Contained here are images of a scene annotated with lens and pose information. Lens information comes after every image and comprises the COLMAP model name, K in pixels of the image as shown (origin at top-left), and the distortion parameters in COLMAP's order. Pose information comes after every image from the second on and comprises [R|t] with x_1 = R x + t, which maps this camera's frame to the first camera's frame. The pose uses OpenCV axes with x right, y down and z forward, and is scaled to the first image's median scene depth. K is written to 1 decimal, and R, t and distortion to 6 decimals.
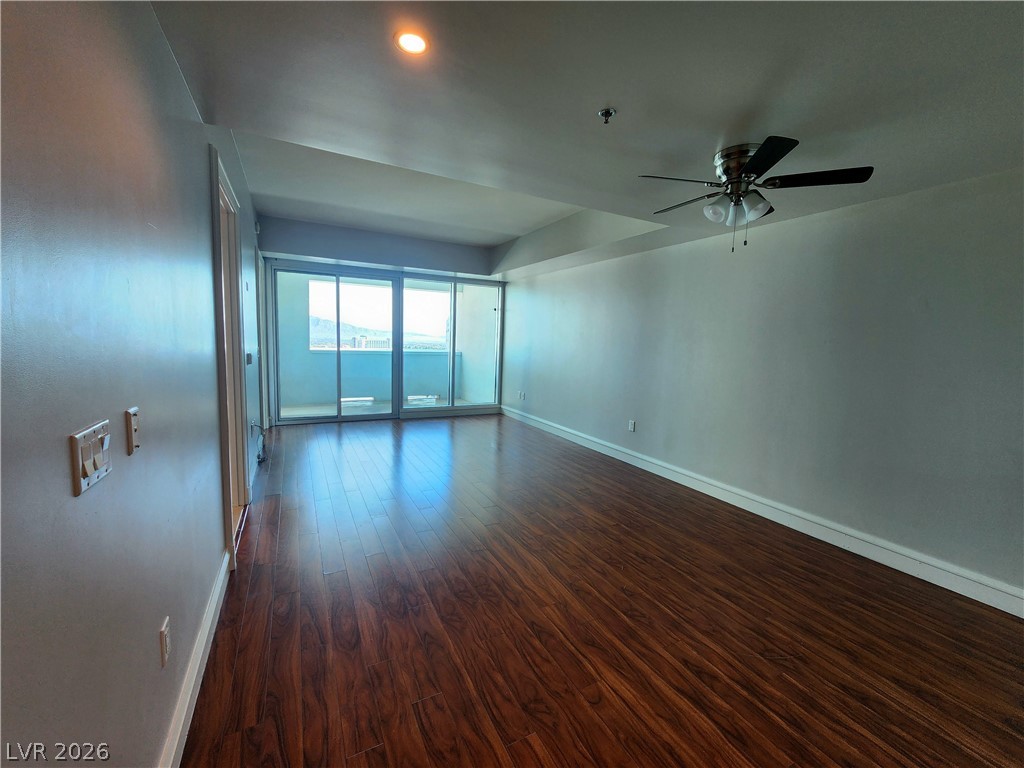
lens RADIAL K [[420.0, 0, 515.2], [0, 420.0, 382.3], [0, 0, 1]] dist [0.002995, 0.000468]
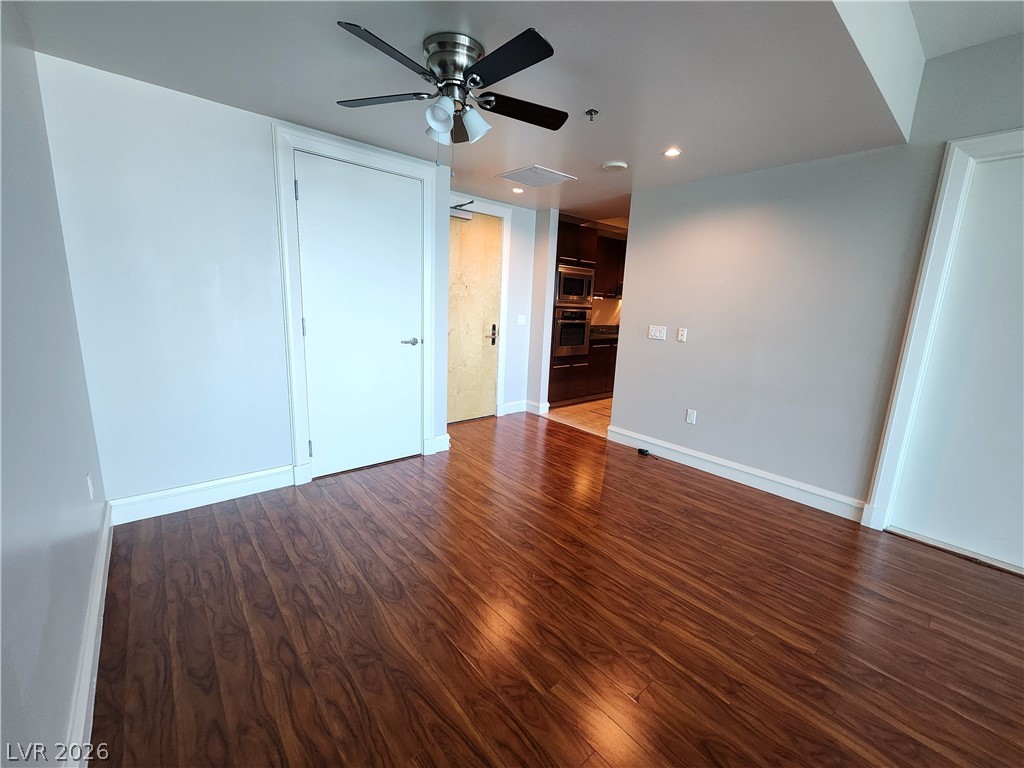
lens RADIAL K [[420.0, 0, 515.2], [0, 420.0, 382.3], [0, 0, 1]] dist [0.002995, 0.000468]
pose [[-0.970901, -0.029803, -0.237619, 0.527099], [-0.098444, 0.954186, 0.282557, -0.151640], [0.218312, 0.297727, -0.929354, 1.745394]]
